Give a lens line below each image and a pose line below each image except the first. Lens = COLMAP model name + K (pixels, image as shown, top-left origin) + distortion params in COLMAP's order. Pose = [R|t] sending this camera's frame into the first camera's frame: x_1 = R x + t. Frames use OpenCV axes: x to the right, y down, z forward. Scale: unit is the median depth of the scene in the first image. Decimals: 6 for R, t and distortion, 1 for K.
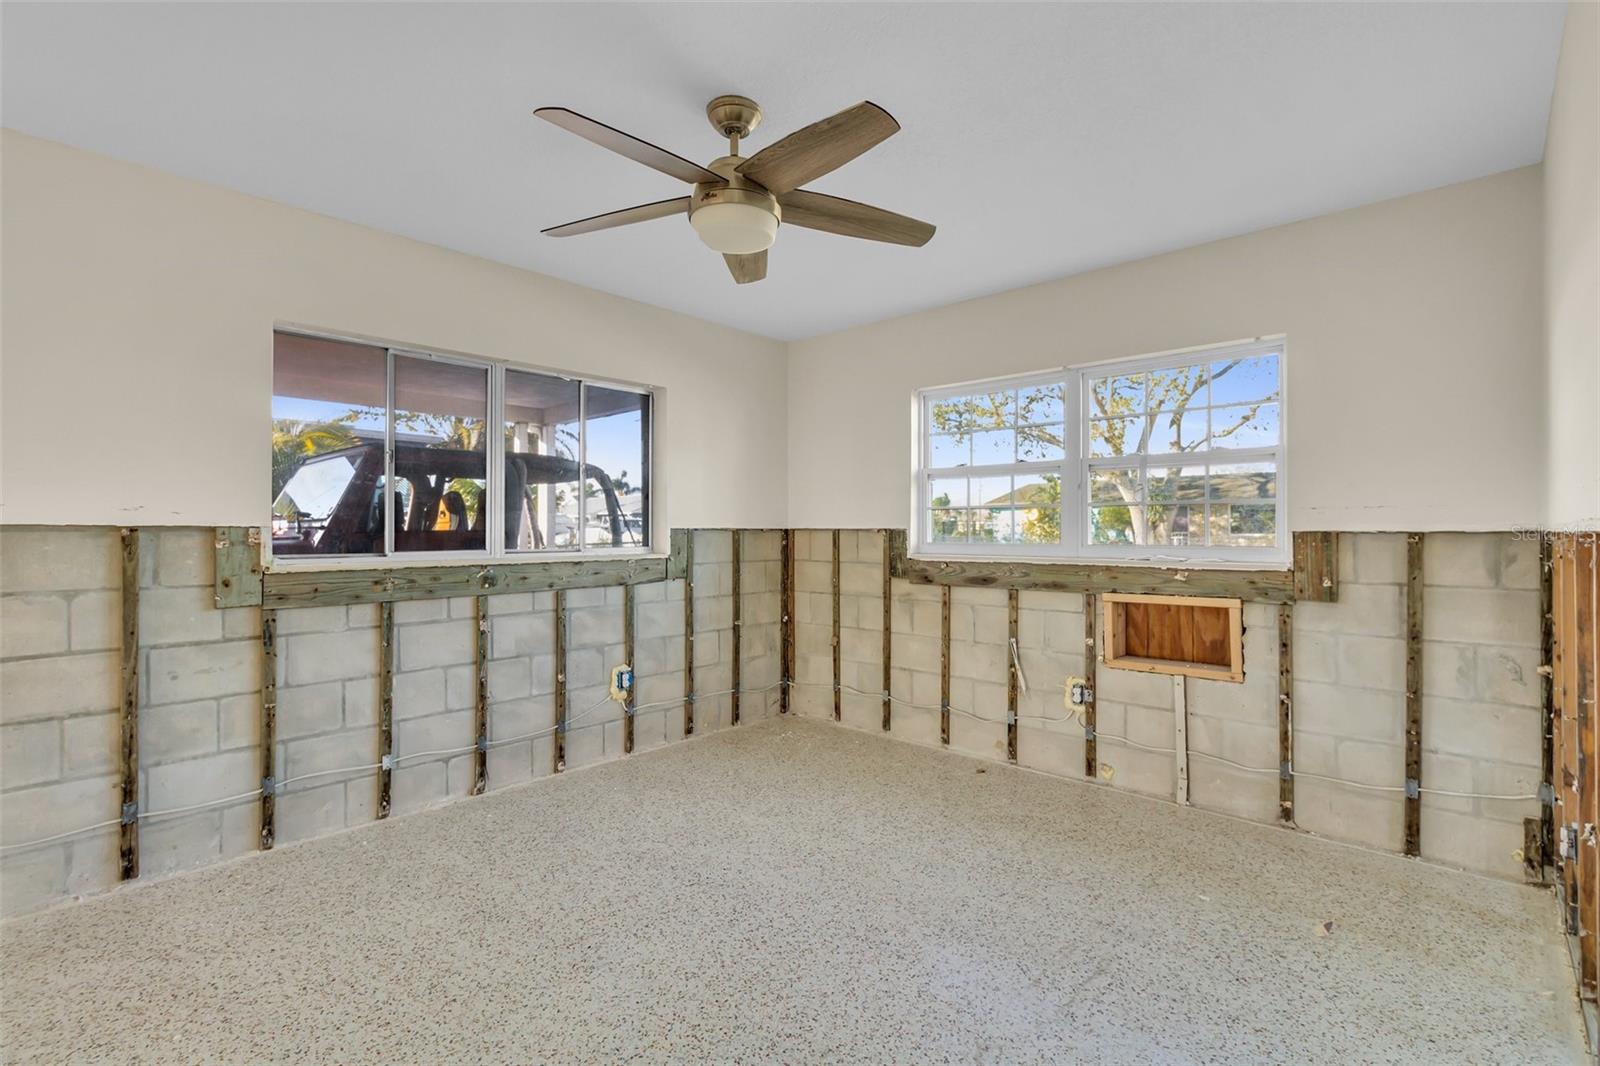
lens RADIAL K [[746.1, 0, 815.0], [0, 746.1, 524.6], [0, 0, 1]] dist [0.007667, 0.000824]
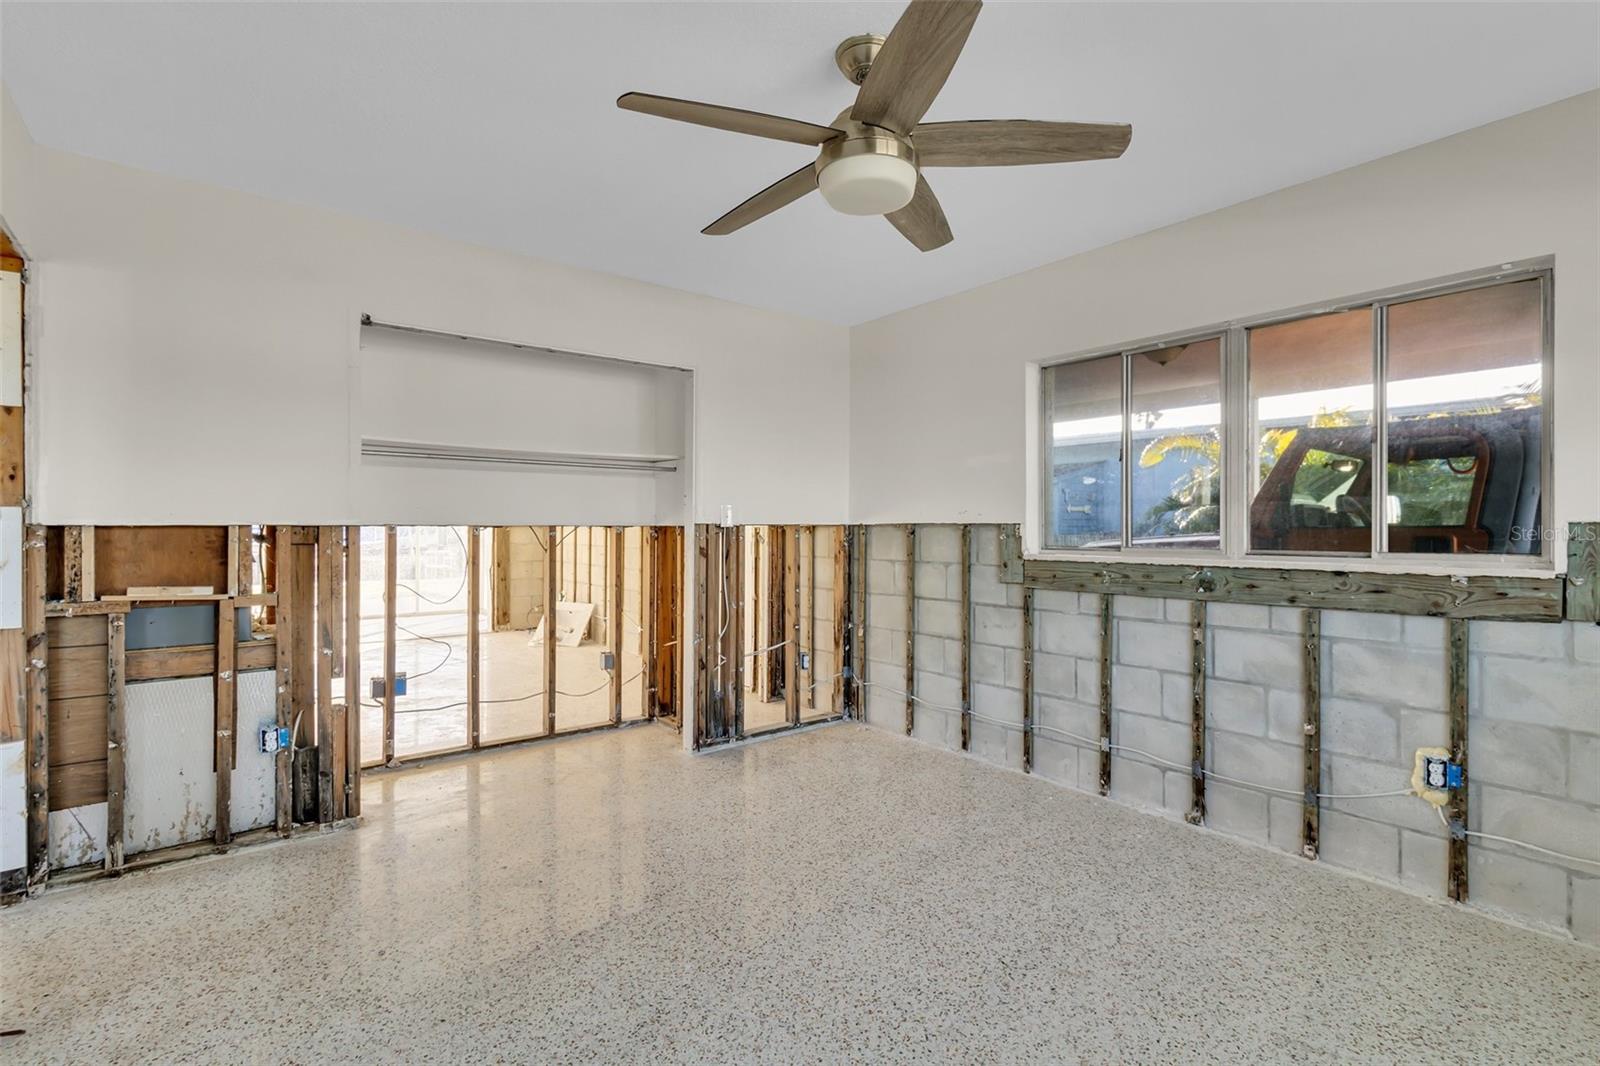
lens RADIAL K [[746.1, 0, 796.8], [0, 746.1, 535.0], [0, 0, 1]] dist [0.007667, 0.000824]
pose [[-0.173058, 0.009267, -0.984868, 0.528352], [0.005861, 0.999948, 0.008379, 0.008429], [0.984894, -0.004323, -0.173103, 0.729634]]
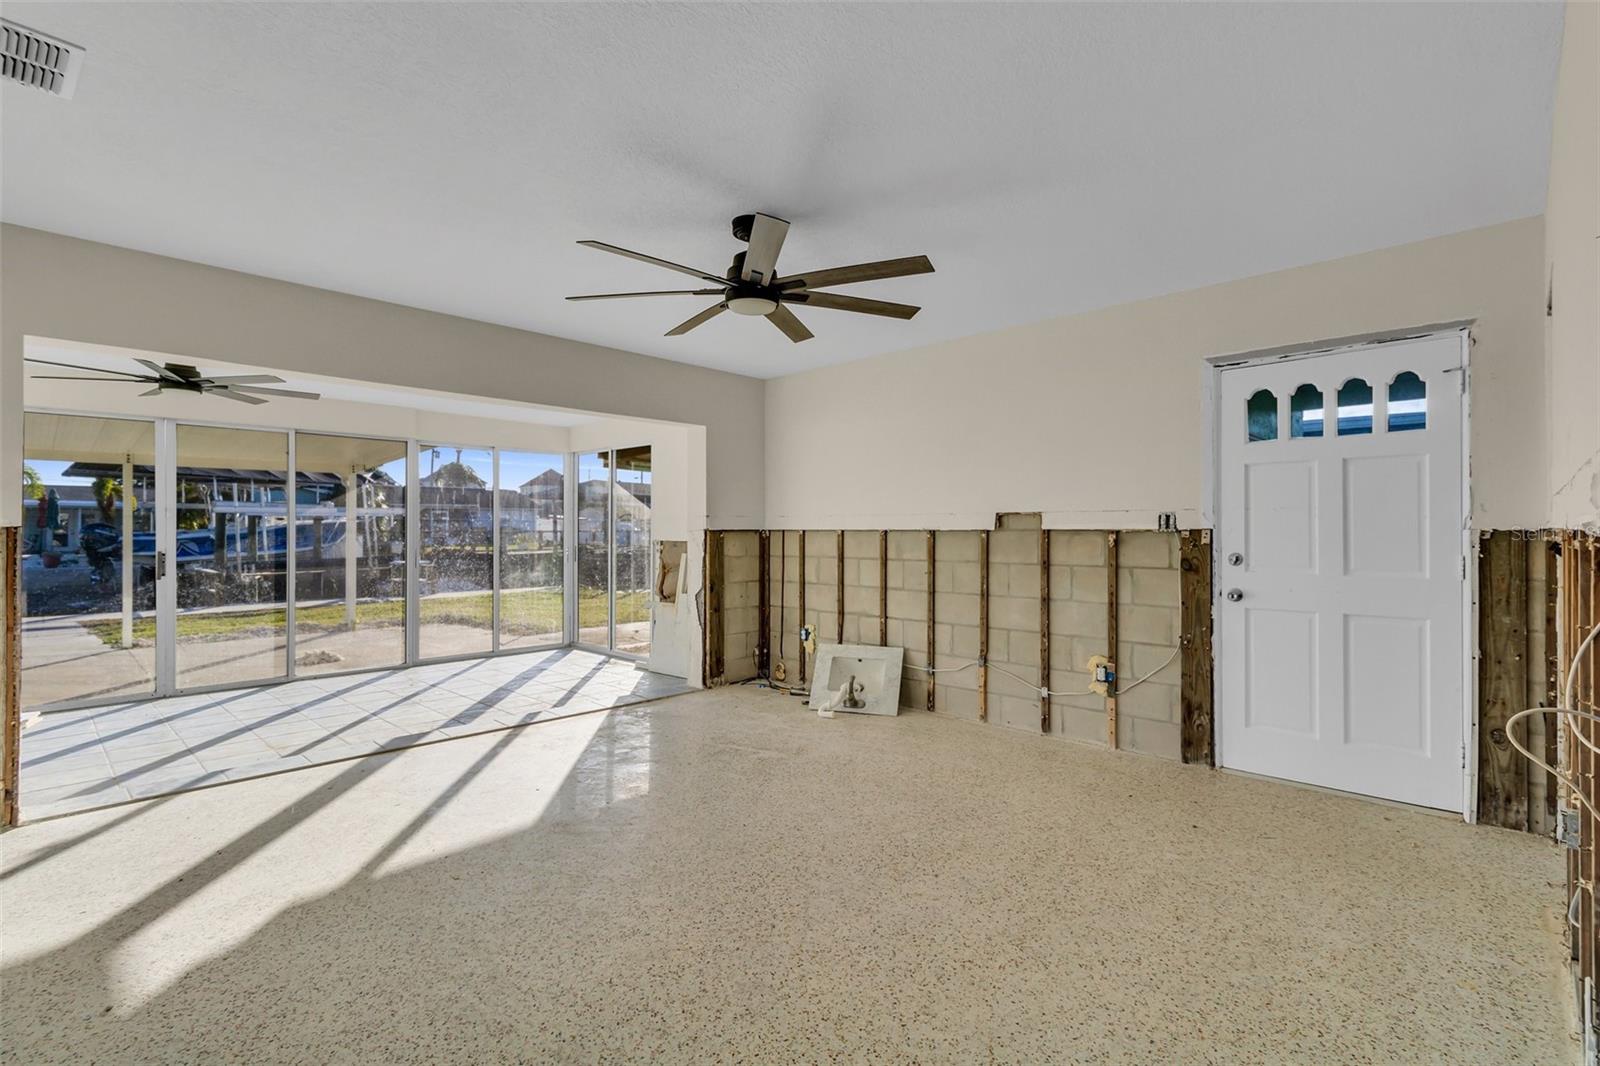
lens RADIAL K [[746.1, 0, 810.2], [0, 746.1, 531.4], [0, 0, 1]] dist [0.007667, 0.000824]
pose [[-0.022465, 0.000777, -0.999747, -0.155607], [0.010107, 0.999949, 0.000551, -0.003795], [0.999697, -0.010092, -0.022472, -0.492341]]
